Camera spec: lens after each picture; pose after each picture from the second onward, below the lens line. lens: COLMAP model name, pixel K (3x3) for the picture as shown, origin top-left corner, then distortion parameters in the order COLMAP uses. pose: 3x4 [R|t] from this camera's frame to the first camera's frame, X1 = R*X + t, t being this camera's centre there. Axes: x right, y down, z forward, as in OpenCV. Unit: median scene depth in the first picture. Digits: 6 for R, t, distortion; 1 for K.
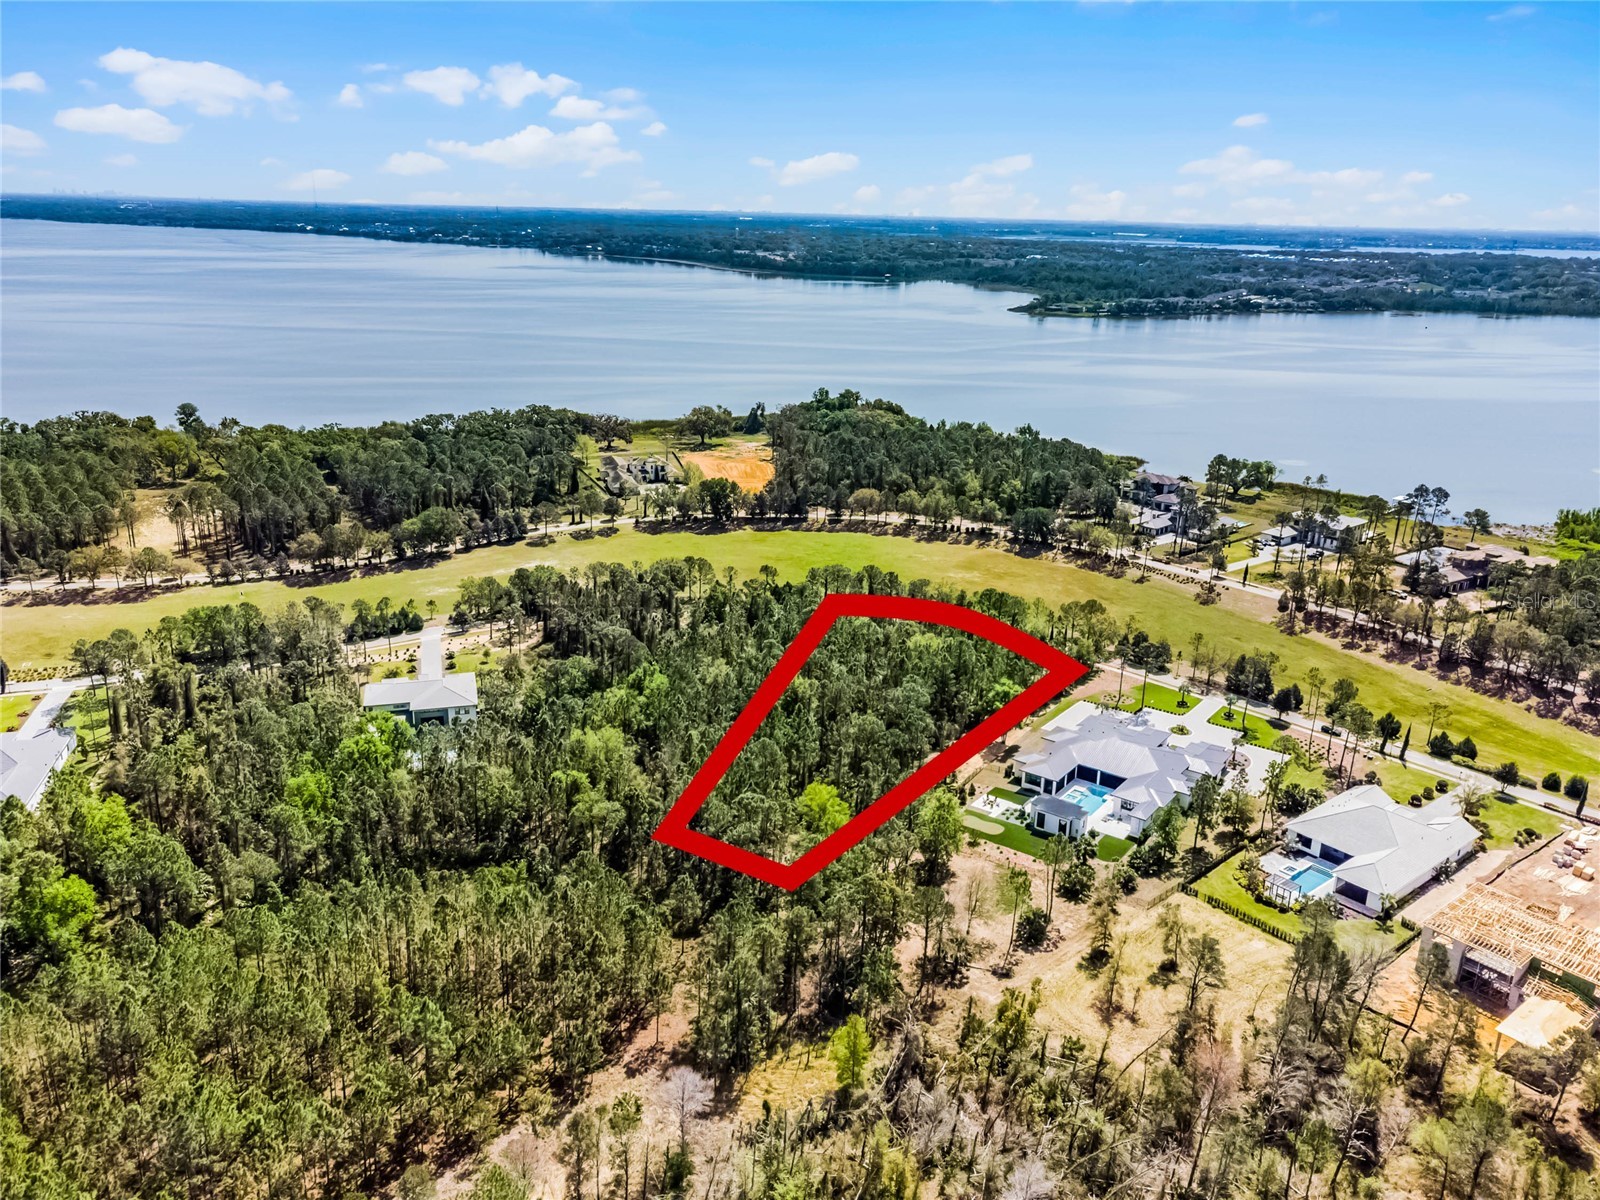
lens RADIAL K [[1208.6, 0, 799.8], [0, 1208.6, 596.5], [0, 0, 1]] dist [0.001528, 0.019594]
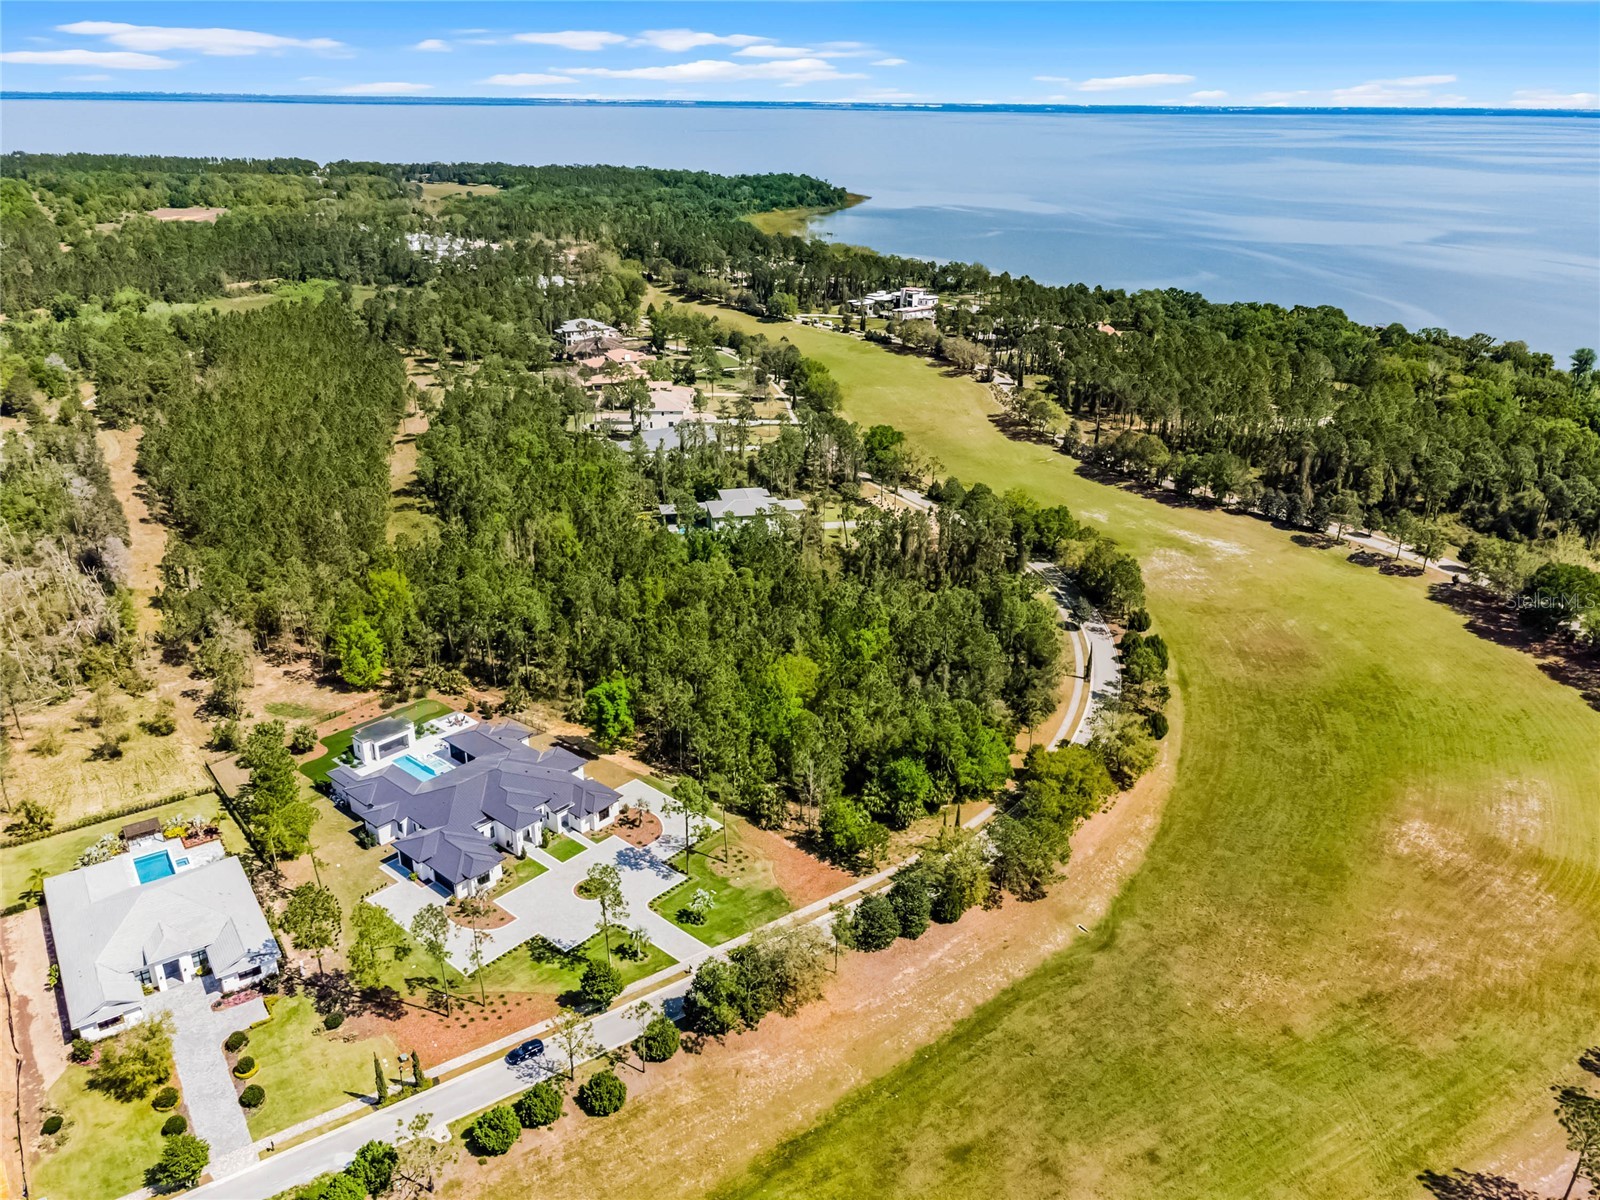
lens RADIAL K [[1208.6, 0, 799.6], [0, 1208.6, 604.5], [0, 0, 1]] dist [0.001528, 0.019594]
pose [[-0.076199, 0.365216, -0.927799, 0.519915], [-0.314455, 0.874217, 0.369950, -0.183229], [0.946209, 0.319941, 0.048229, 0.621323]]
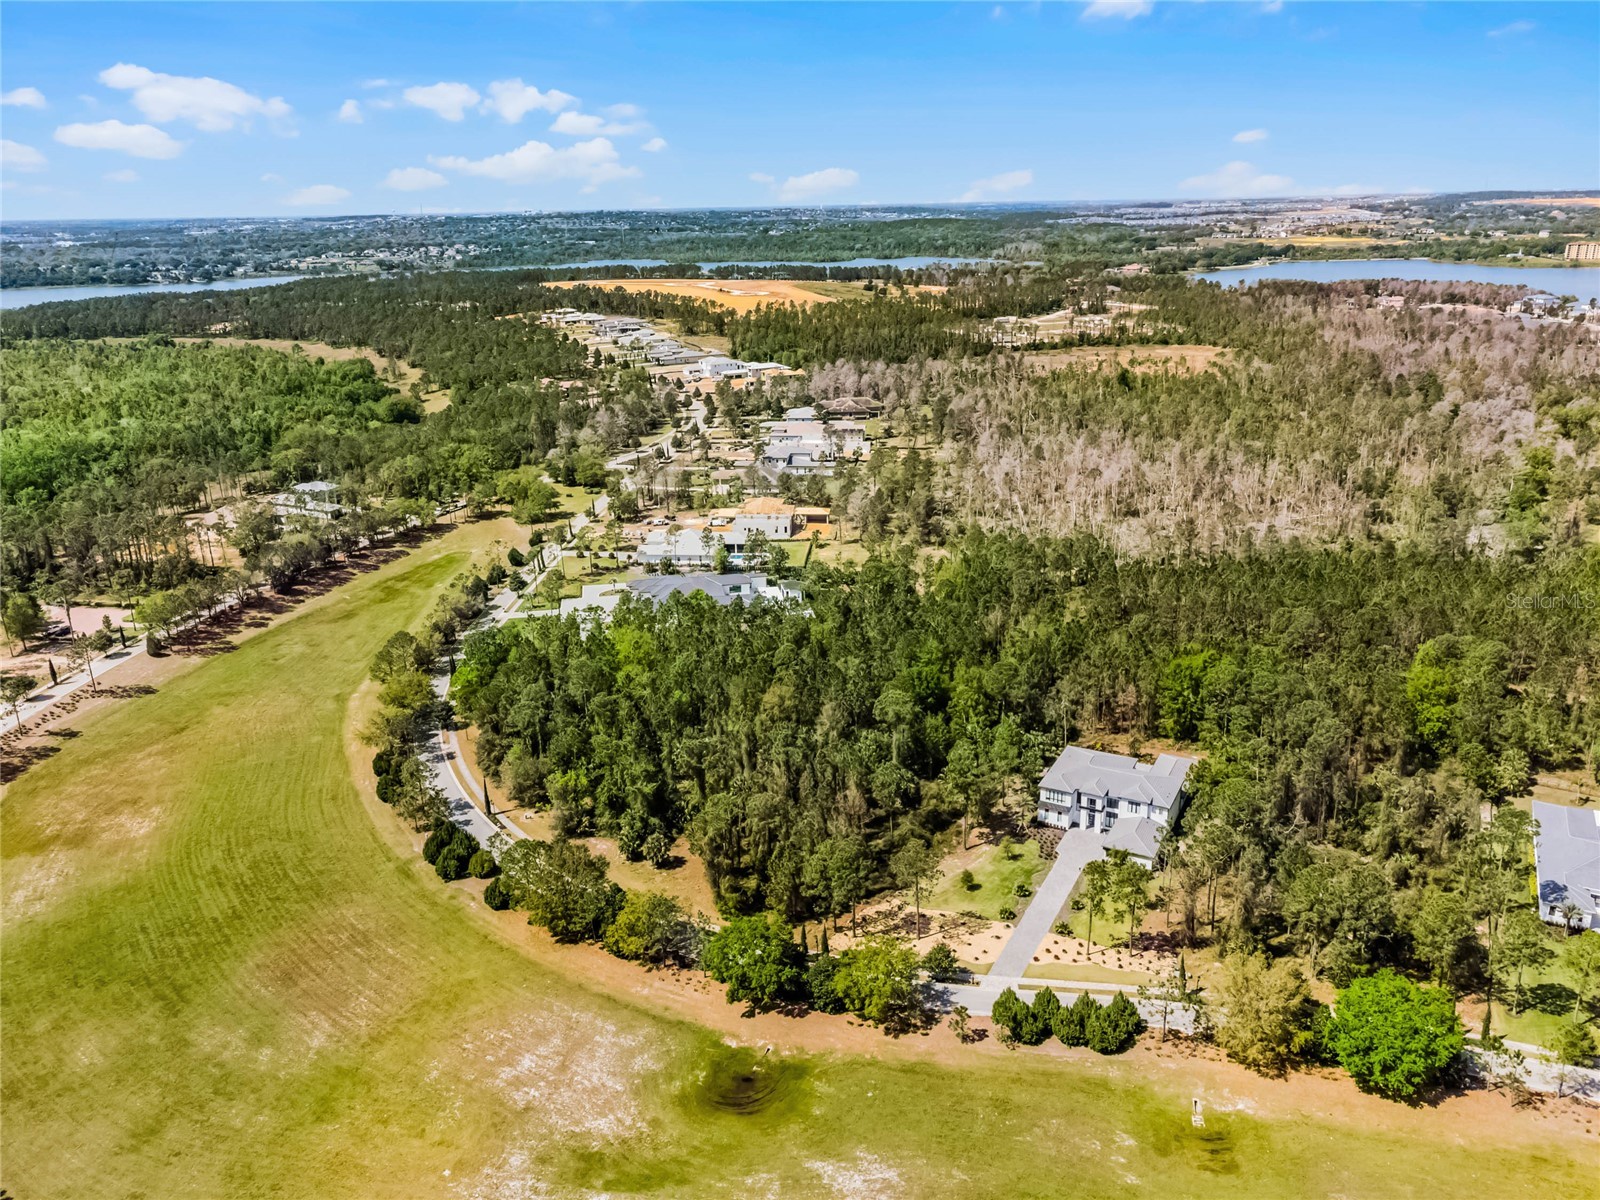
lens RADIAL K [[1208.6, 0, 800.0], [0, 1208.6, 600.0], [0, 0, 1]] dist [0.001528, 0.019594]
pose [[-0.714132, -0.228015, 0.661835, -0.416379], [0.215769, 0.827728, 0.517987, -0.309356], [-0.665927, 0.512714, -0.541908, 0.931311]]
